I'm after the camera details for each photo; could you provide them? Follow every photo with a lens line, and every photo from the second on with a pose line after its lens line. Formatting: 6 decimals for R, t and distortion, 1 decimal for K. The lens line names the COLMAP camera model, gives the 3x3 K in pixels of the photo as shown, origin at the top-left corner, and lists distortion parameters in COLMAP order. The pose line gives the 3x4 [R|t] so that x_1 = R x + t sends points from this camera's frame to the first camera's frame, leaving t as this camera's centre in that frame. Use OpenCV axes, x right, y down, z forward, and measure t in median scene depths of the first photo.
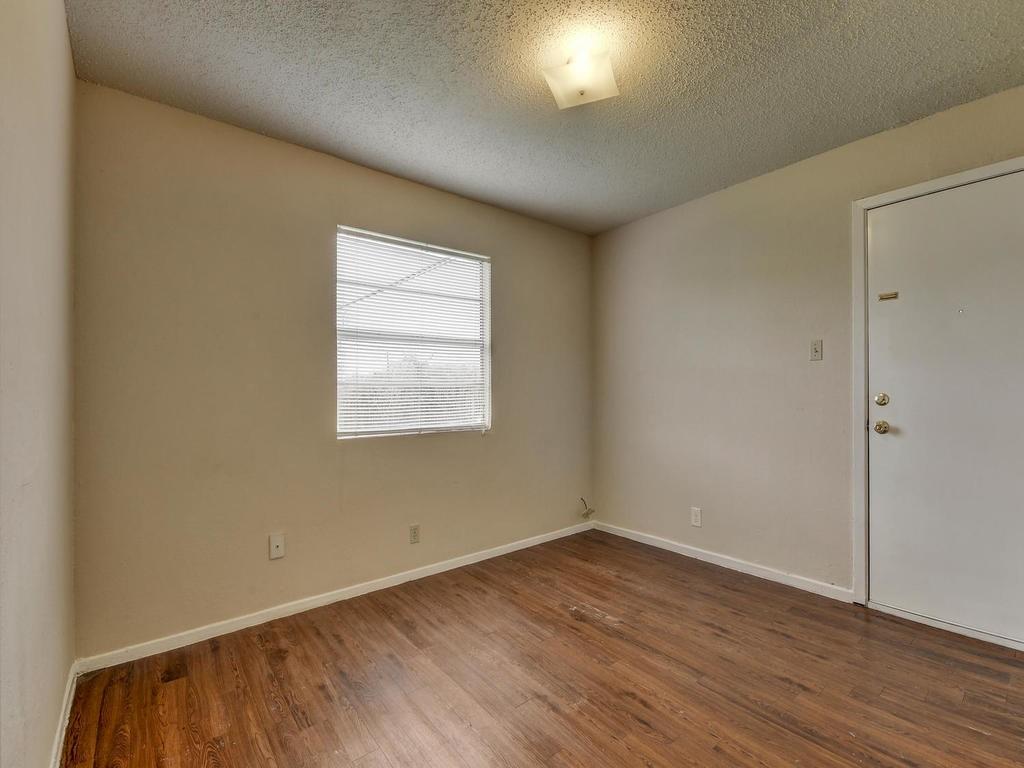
lens RADIAL K [[471.9, 0, 499.1], [0, 471.9, 395.0], [0, 0, 1]] dist [-0.023597, 0.006809]
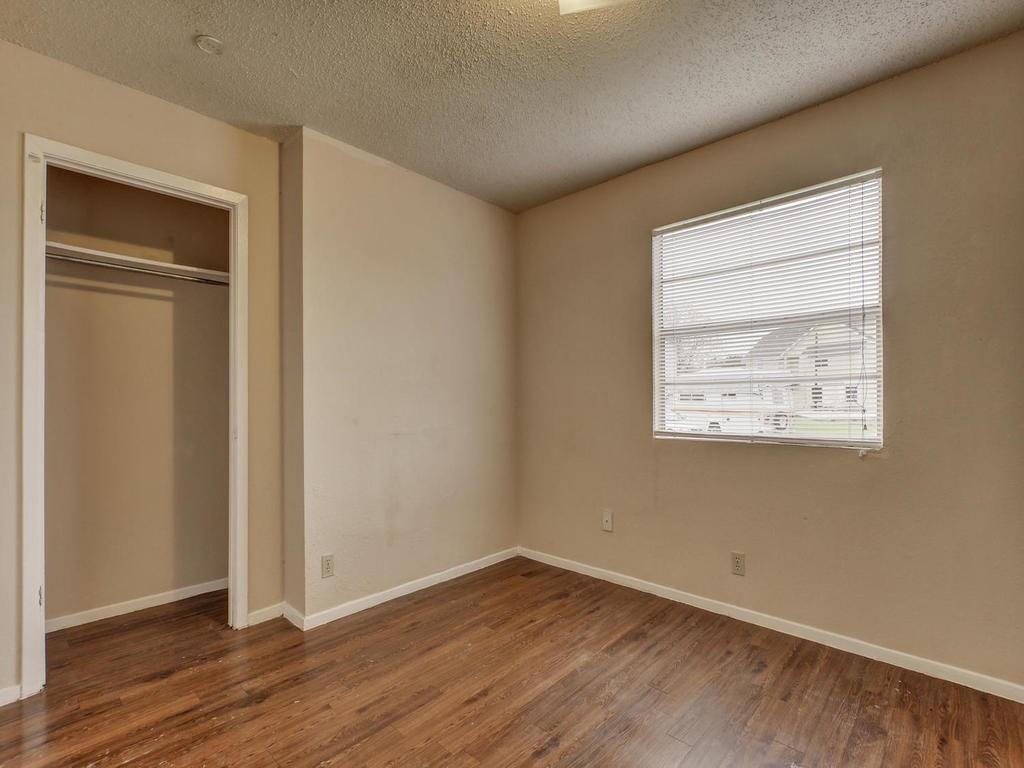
lens RADIAL K [[471.9, 0, 499.1], [0, 471.9, 395.0], [0, 0, 1]] dist [-0.023597, 0.006809]
pose [[0.116976, 0.001028, -0.993134, 0.643154], [0.002668, 0.999996, 0.001350, -0.001169], [0.993131, -0.002808, 0.116973, 0.544151]]
